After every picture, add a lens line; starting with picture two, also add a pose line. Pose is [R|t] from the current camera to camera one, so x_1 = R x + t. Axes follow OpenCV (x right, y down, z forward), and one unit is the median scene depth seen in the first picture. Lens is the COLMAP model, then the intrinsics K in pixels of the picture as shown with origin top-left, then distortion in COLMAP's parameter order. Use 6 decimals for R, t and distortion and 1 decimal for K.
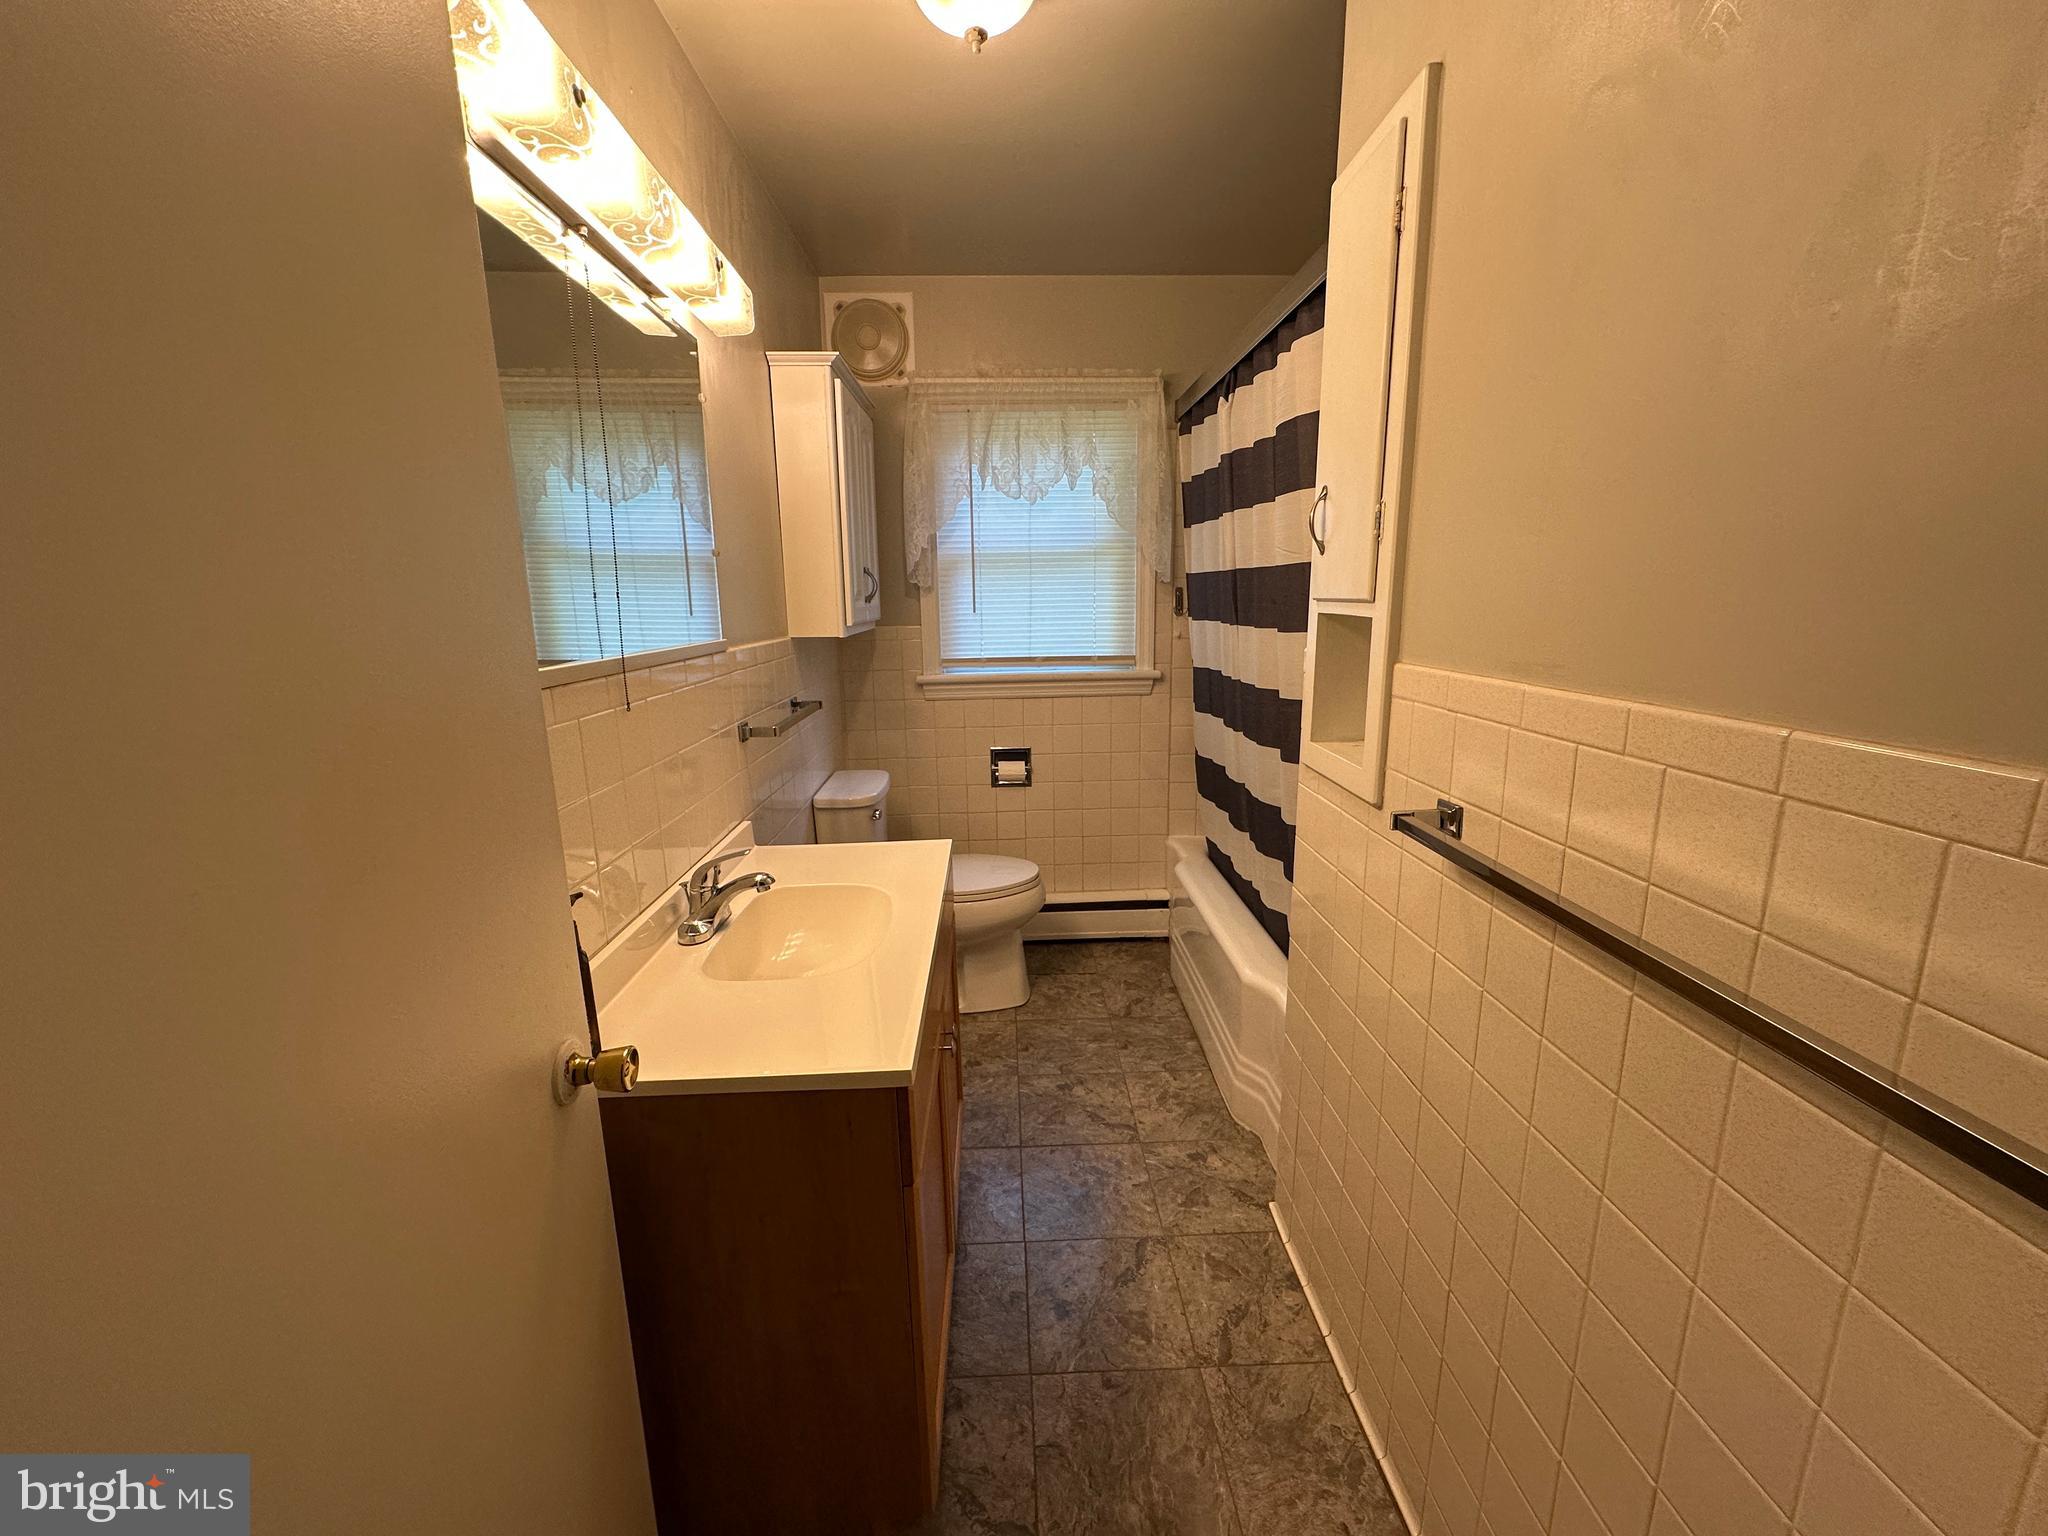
lens RADIAL K [[815.7, 0, 1020.7], [0, 815.7, 764.3], [0, 0, 1]] dist [-0.001090, 0.000865]
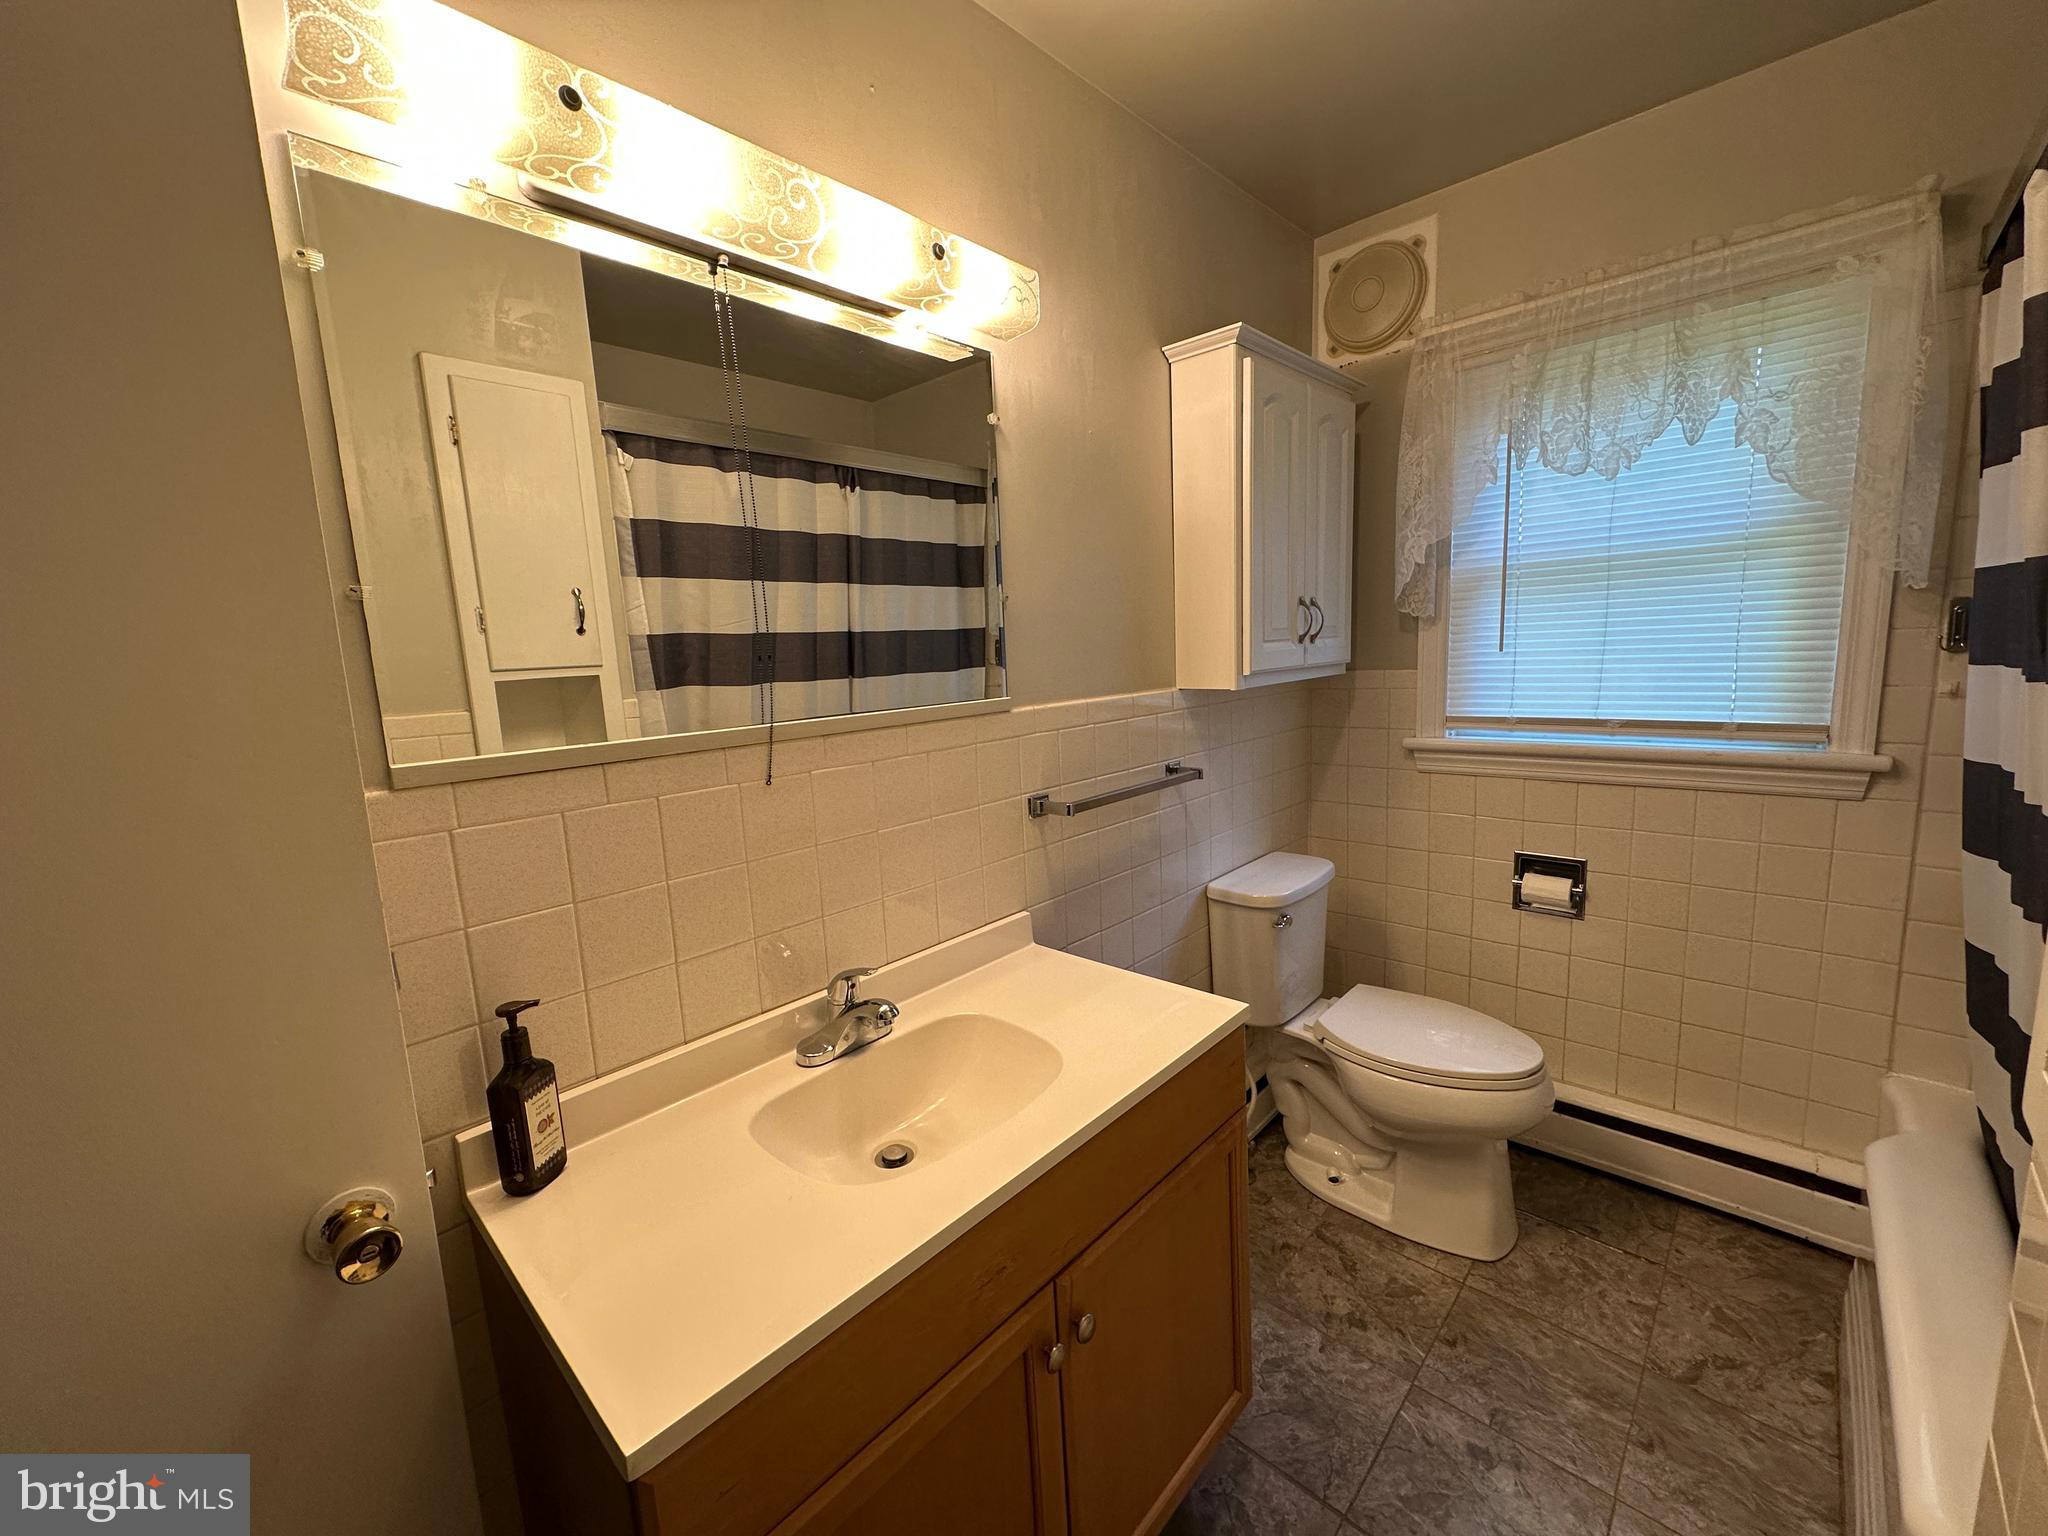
lens RADIAL K [[815.7, 0, 1026.5], [0, 815.7, 764.4], [0, 0, 1]] dist [-0.001090, 0.000865]
pose [[0.707207, 0.087355, -0.701590, 0.158123], [-0.109992, 0.993849, 0.012871, -0.060682], [0.698398, 0.068067, 0.712465, 0.258632]]
